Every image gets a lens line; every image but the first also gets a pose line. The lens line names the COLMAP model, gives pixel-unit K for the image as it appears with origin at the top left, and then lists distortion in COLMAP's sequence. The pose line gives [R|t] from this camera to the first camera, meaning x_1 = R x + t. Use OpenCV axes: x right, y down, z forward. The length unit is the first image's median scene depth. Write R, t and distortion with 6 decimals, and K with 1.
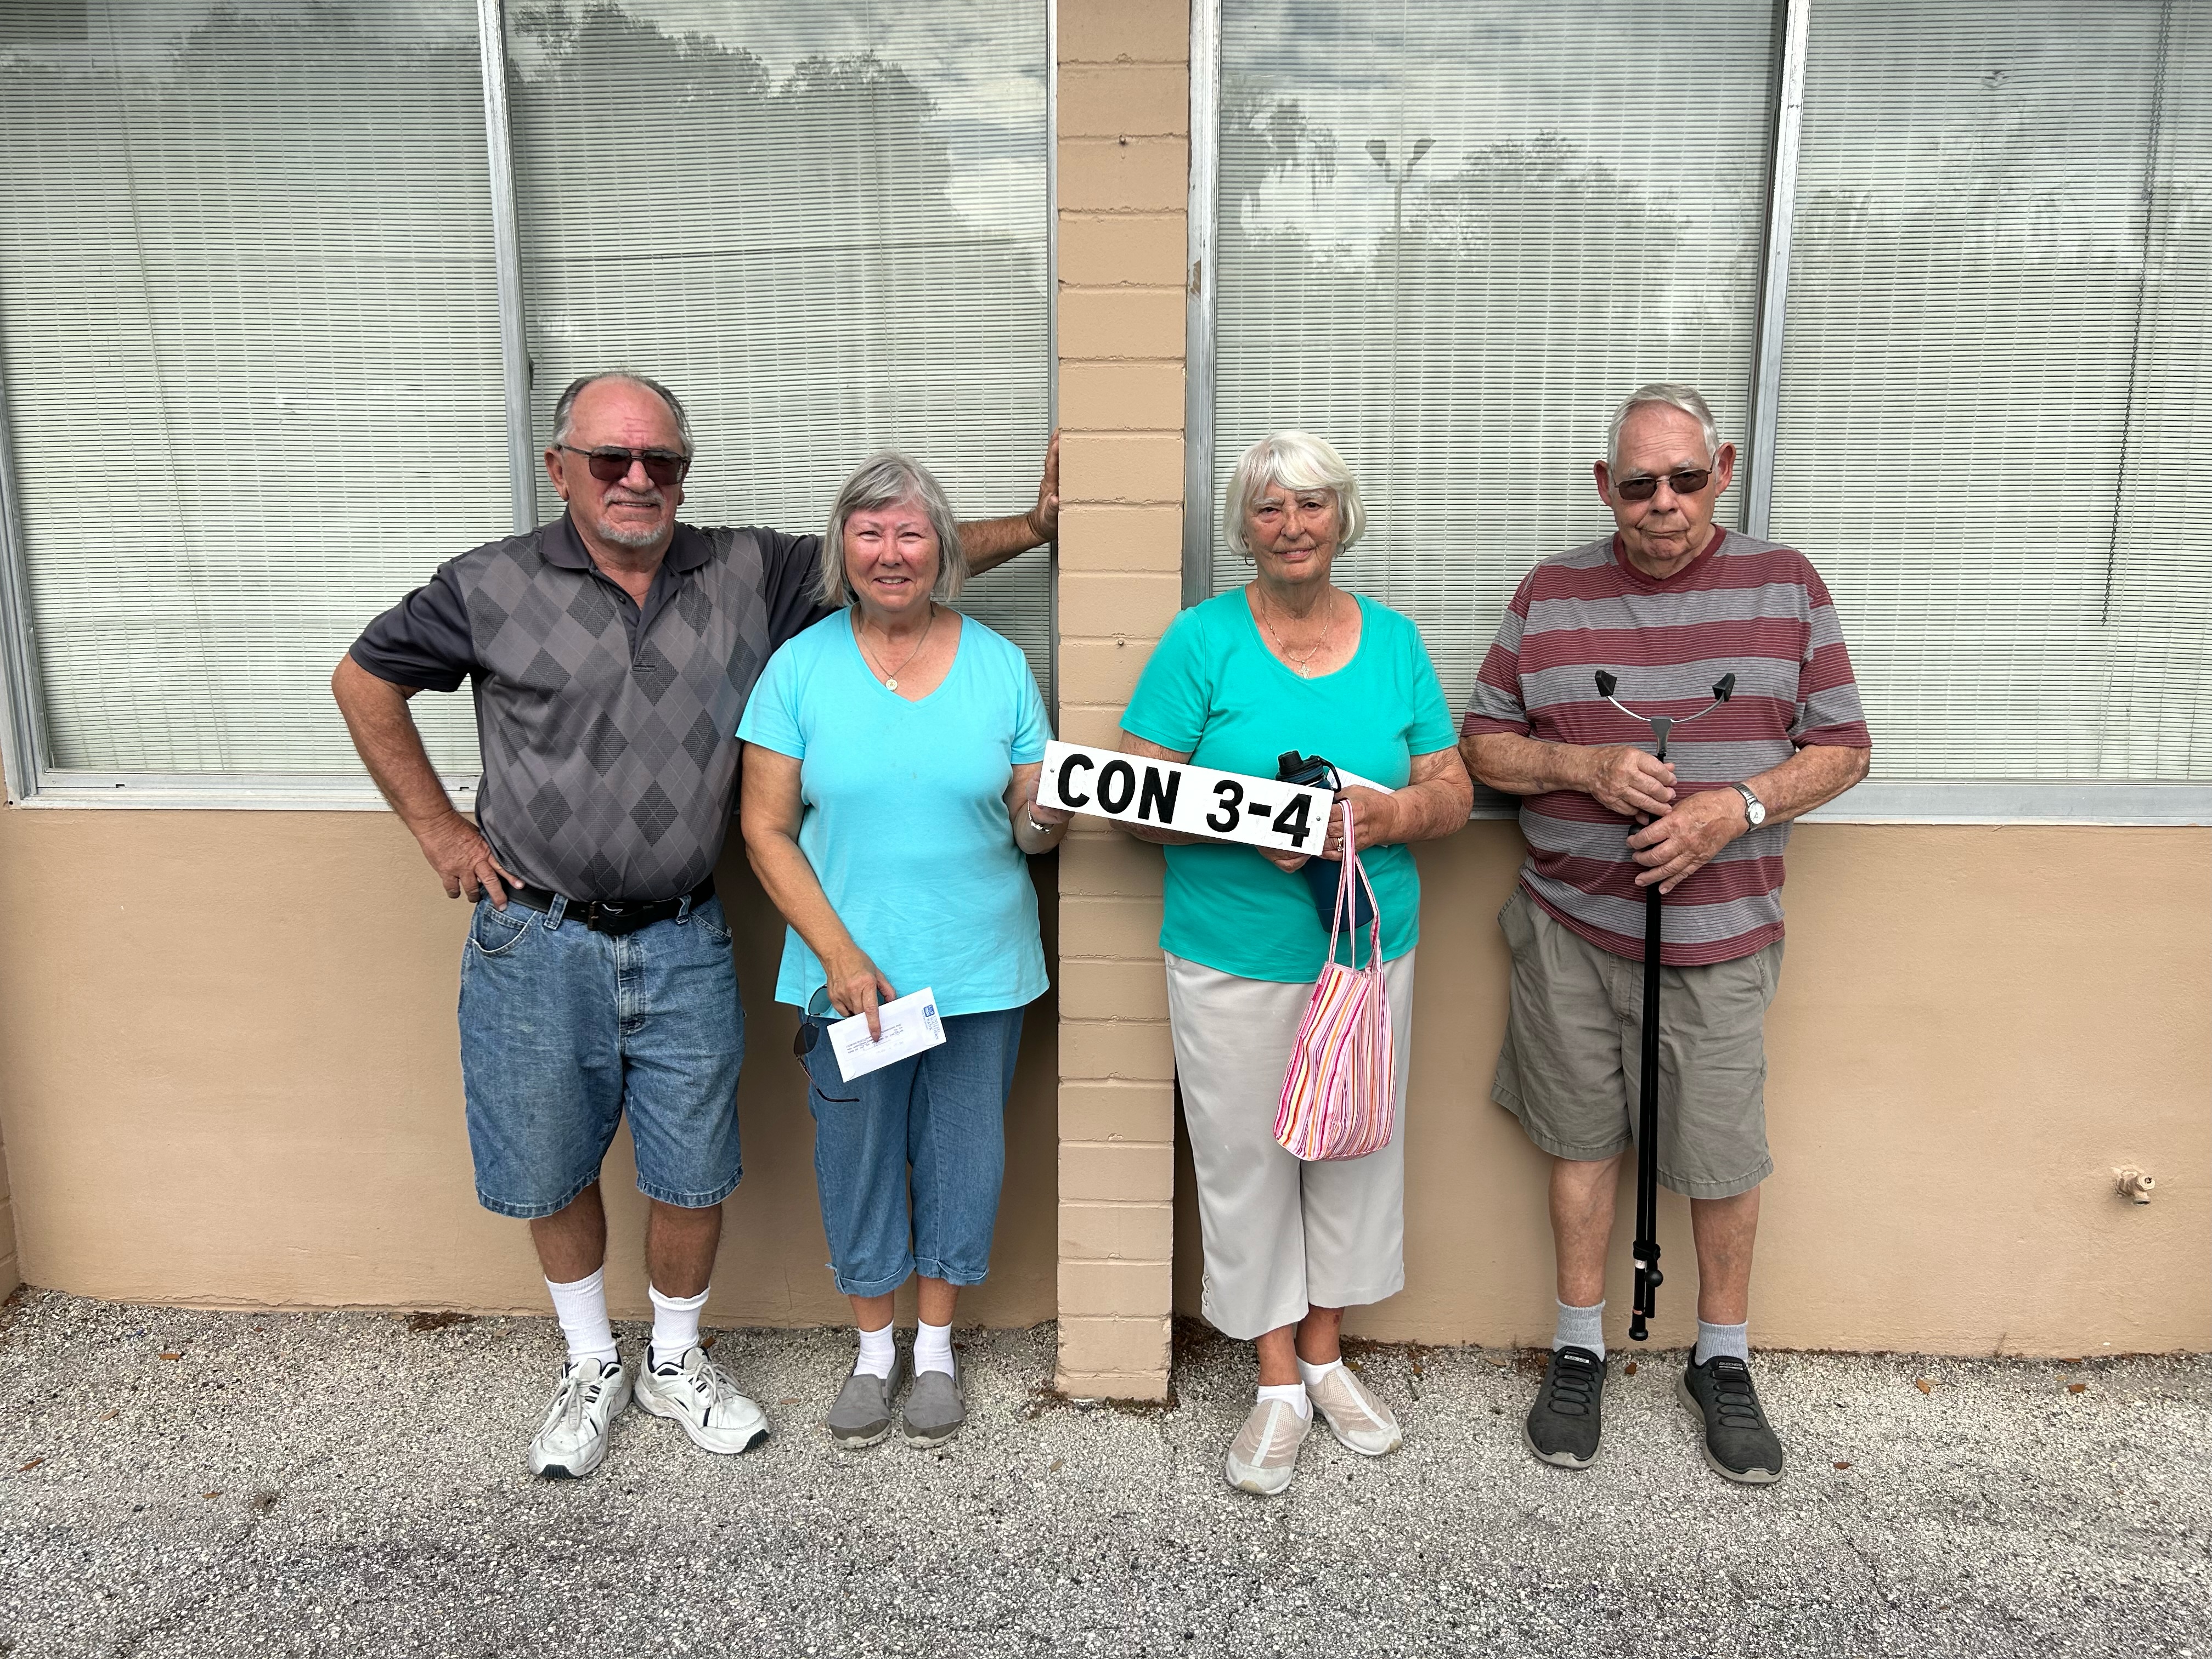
lens RADIAL K [[1588.2, 0, 1106.9], [0, 1588.2, 858.1], [0, 0, 1]] dist [0.042365, -0.051702]
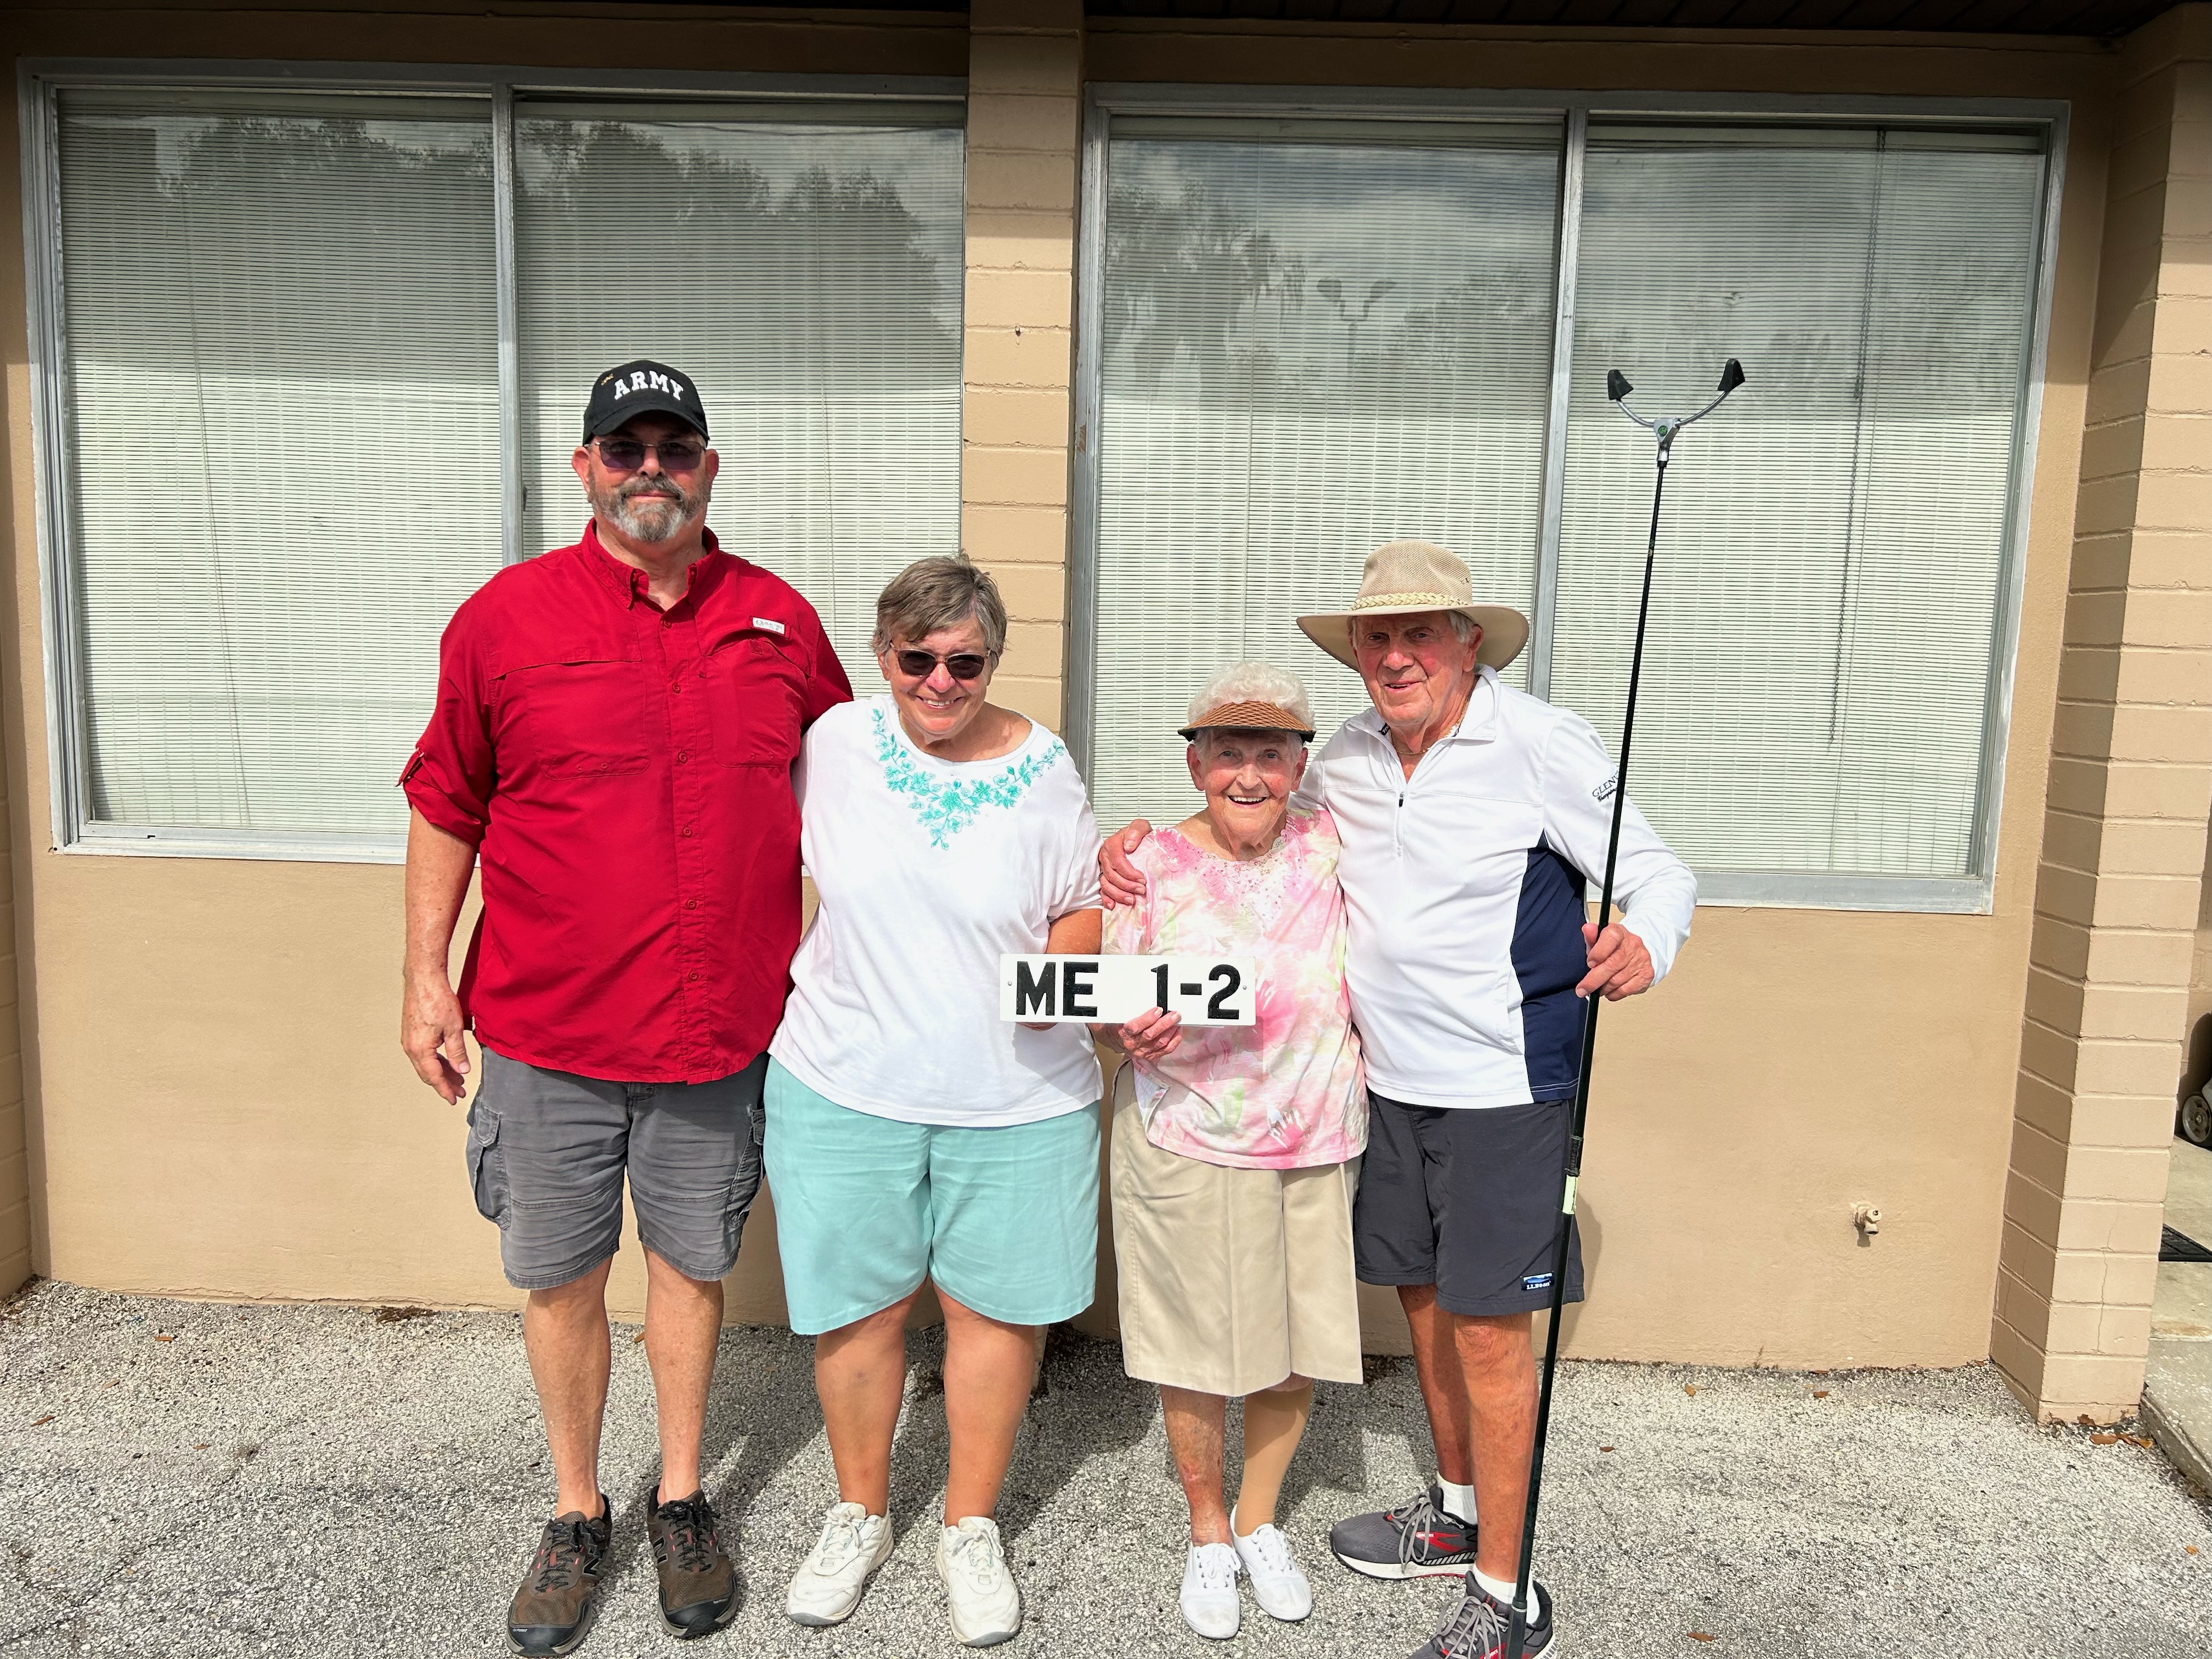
lens RADIAL K [[1588.2, 0, 1106.9], [0, 1588.2, 858.1], [0, 0, 1]] dist [0.042365, -0.051702]
pose [[0.999568, 0.024631, 0.016056, 0.060759], [-0.023546, 0.997634, -0.064594, 0.030607], [-0.017609, 0.064188, 0.997782, -0.178499]]
